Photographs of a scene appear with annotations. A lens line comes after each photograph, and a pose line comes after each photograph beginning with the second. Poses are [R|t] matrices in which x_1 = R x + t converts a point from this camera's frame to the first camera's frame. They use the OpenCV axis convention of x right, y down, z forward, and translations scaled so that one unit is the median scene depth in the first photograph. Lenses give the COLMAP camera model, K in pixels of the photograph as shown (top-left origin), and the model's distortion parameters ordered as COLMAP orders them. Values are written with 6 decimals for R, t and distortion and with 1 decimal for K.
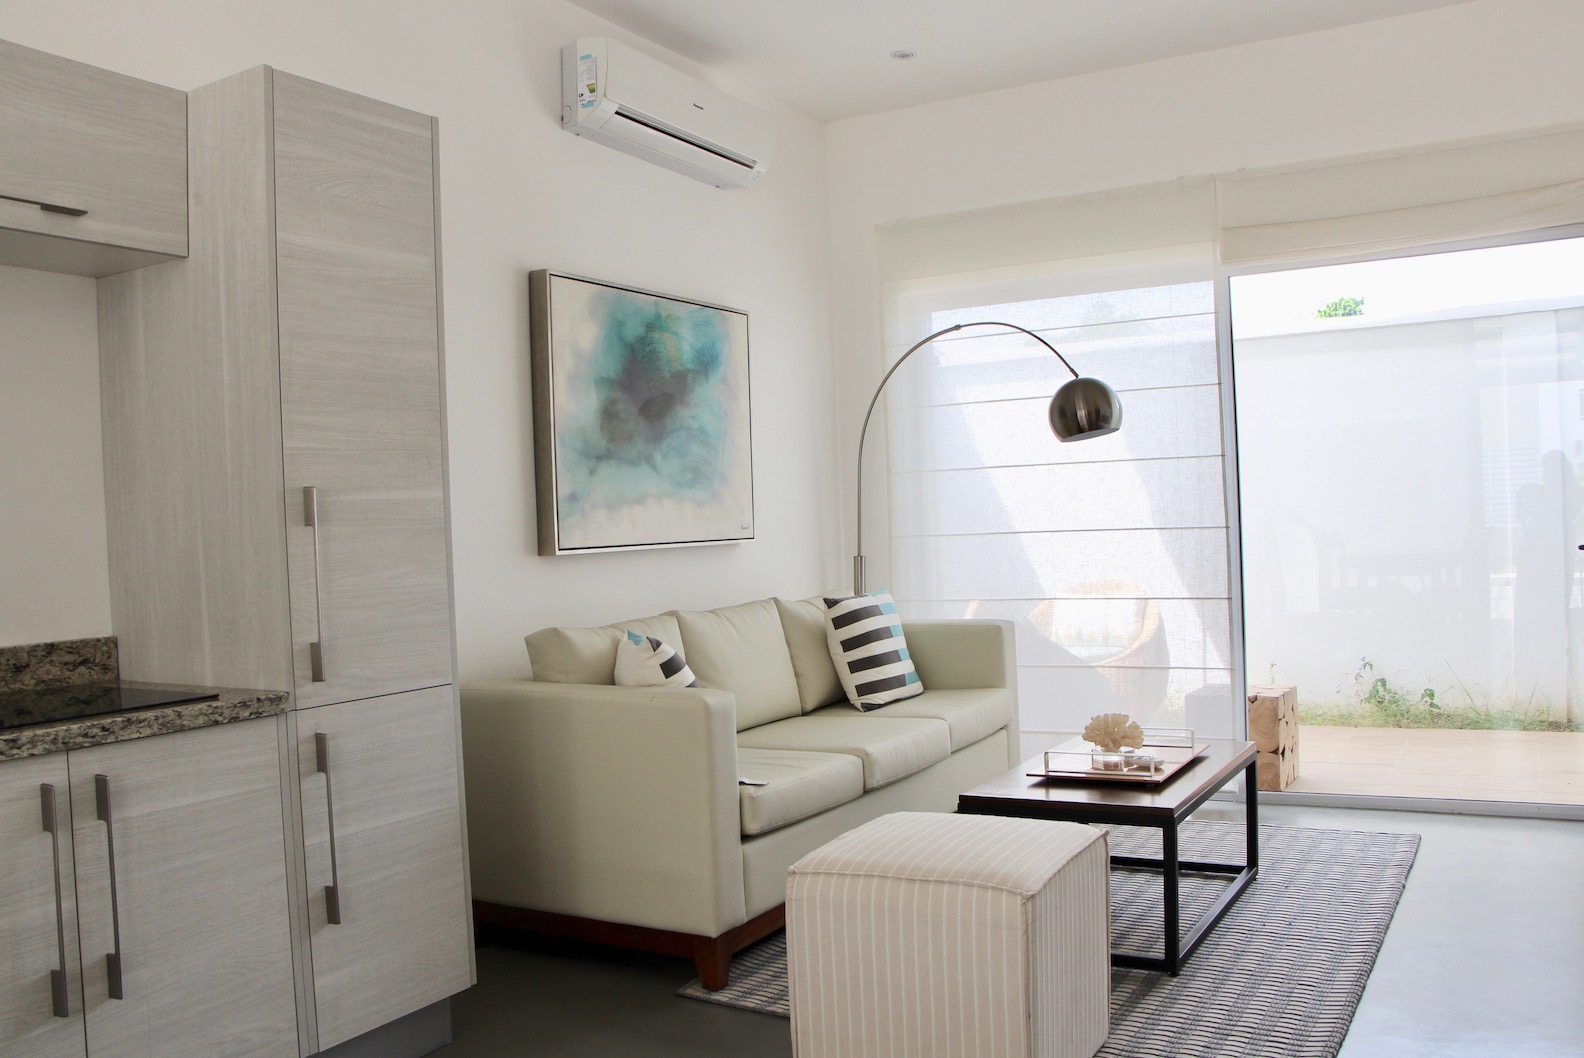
lens RADIAL K [[1331.3, 0, 792.0], [0, 1331.3, 529.0], [0, 0, 1]] dist [-0.181735, 0.150808]
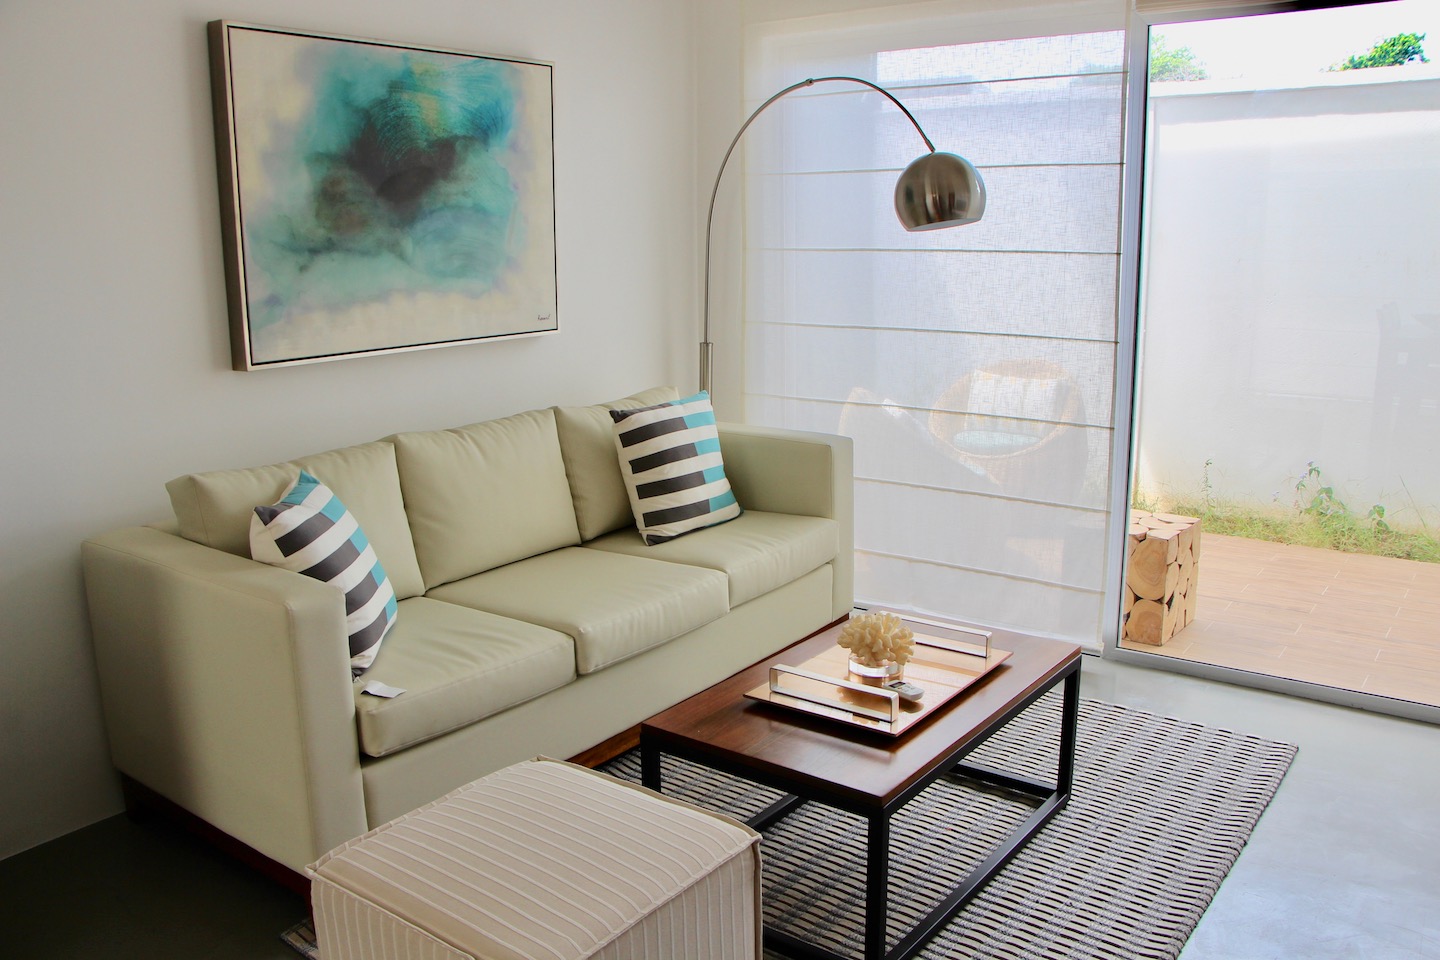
lens RADIAL K [[1179.3, 0, 720.0], [0, 1179.3, 480.0], [0, 0, 1]] dist [-0.193579, 0.175882]
pose [[0.992791, 0.051378, -0.108289, 0.194734], [-0.027988, 0.977864, 0.207363, -0.068909], [0.116545, -0.202837, 0.972252, 0.289432]]
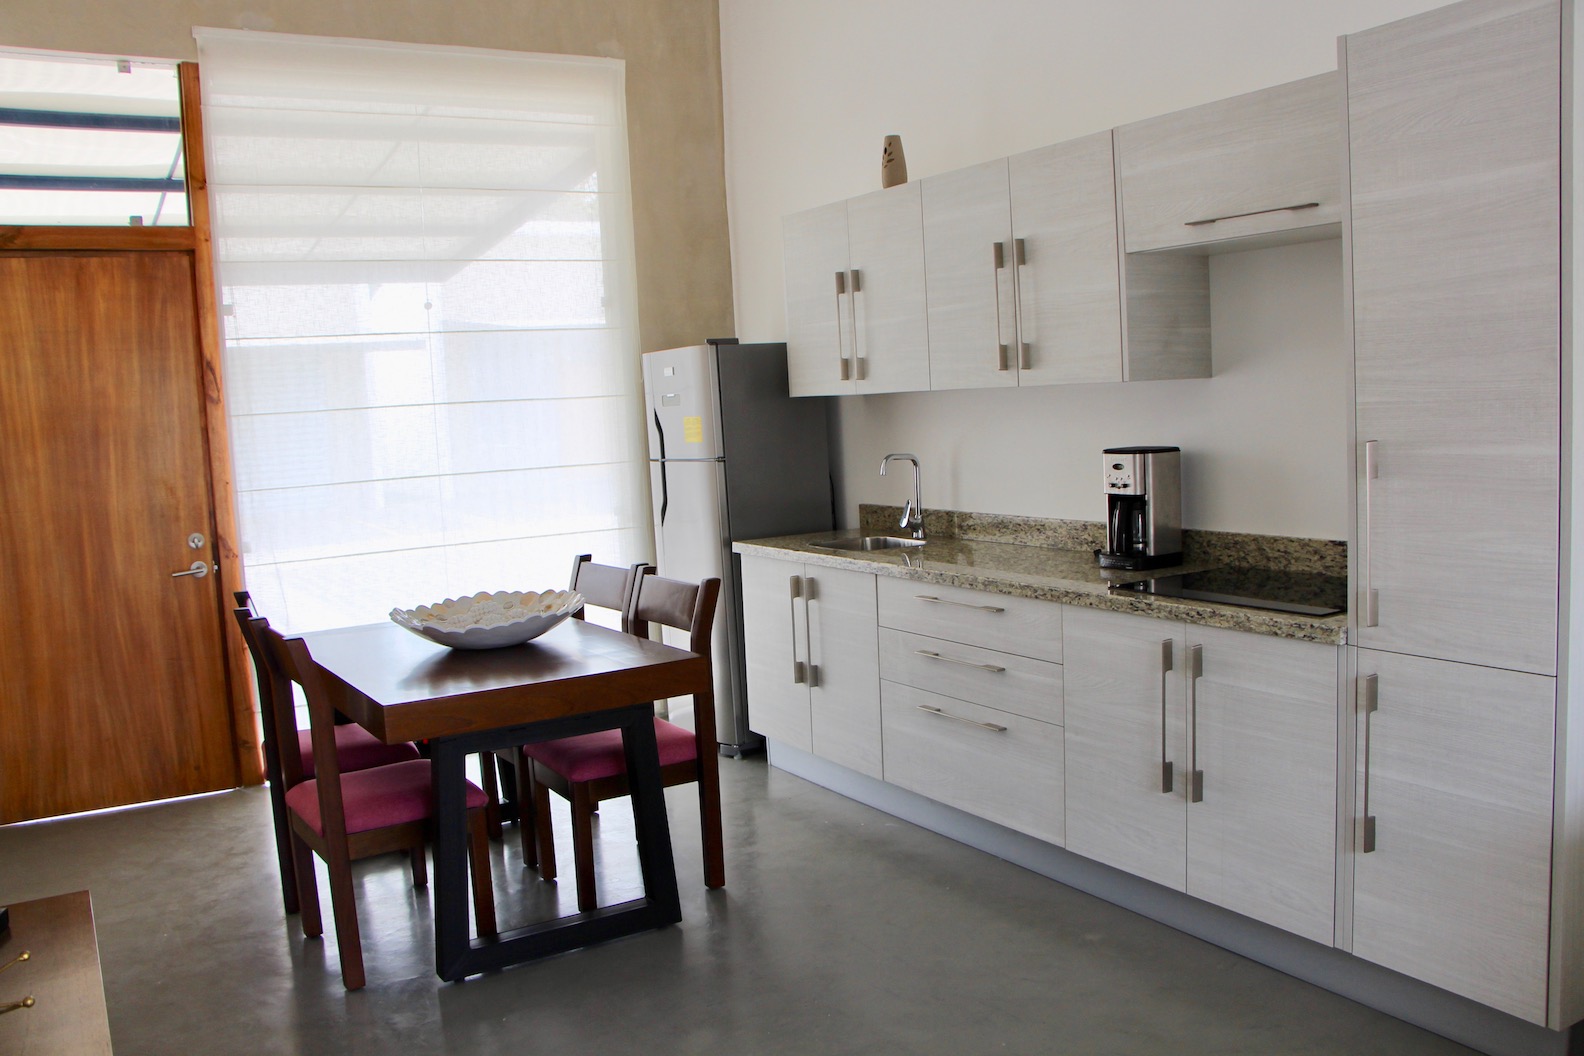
lens RADIAL K [[1311.9, 0, 785.0], [0, 1311.9, 530.5], [0, 0, 1]] dist [-0.183371, 0.161586]
pose [[-0.479691, 0.152242, -0.864129, 0.444616], [0.063243, 0.988270, 0.139005, -0.079382], [0.875155, 0.012029, -0.483693, 0.649868]]
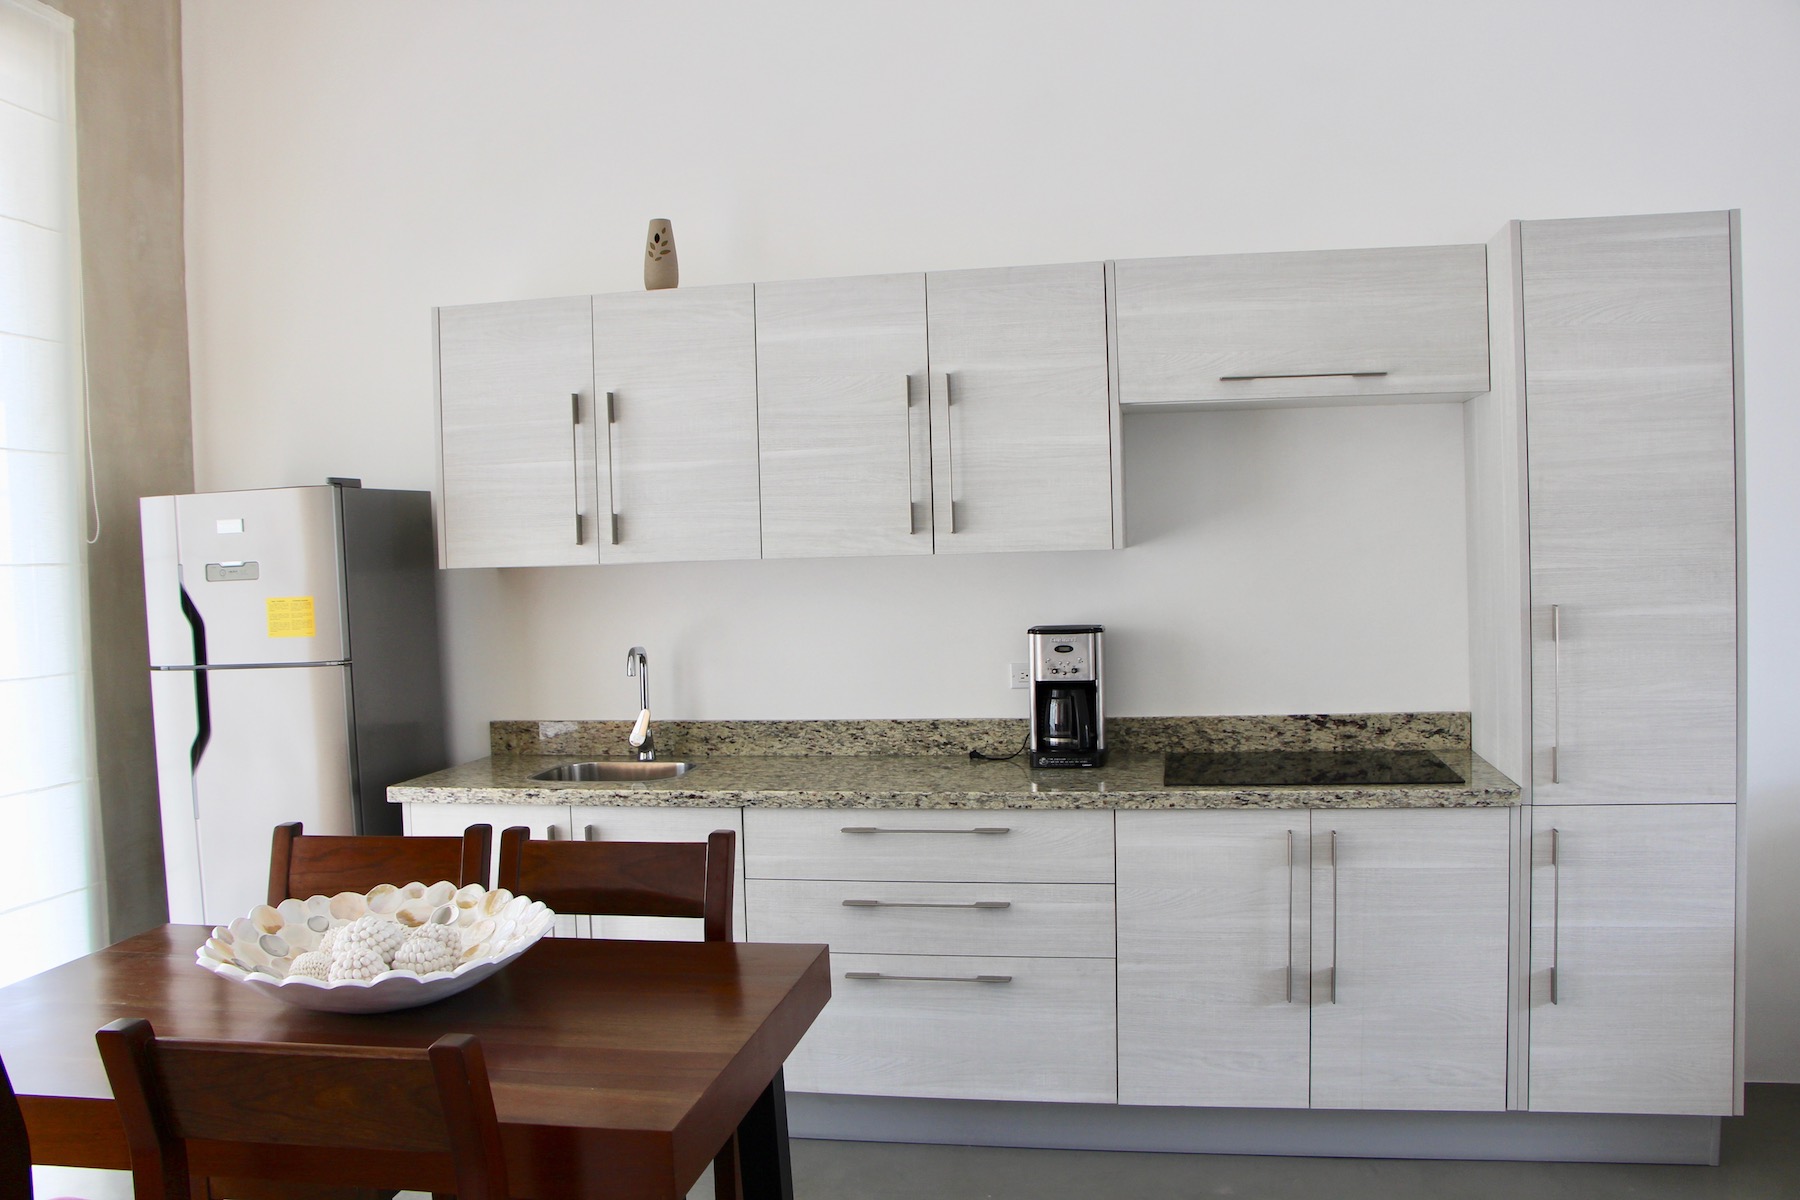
lens RADIAL K [[1490.8, 0, 892.0], [0, 1490.8, 602.9], [0, 0, 1]] dist [-0.183371, 0.161586]
pose [[0.331589, 0.067161, -0.941030, 0.350315], [0.009028, 0.997191, 0.074350, -0.077693], [0.943381, -0.033149, 0.330052, 0.046262]]
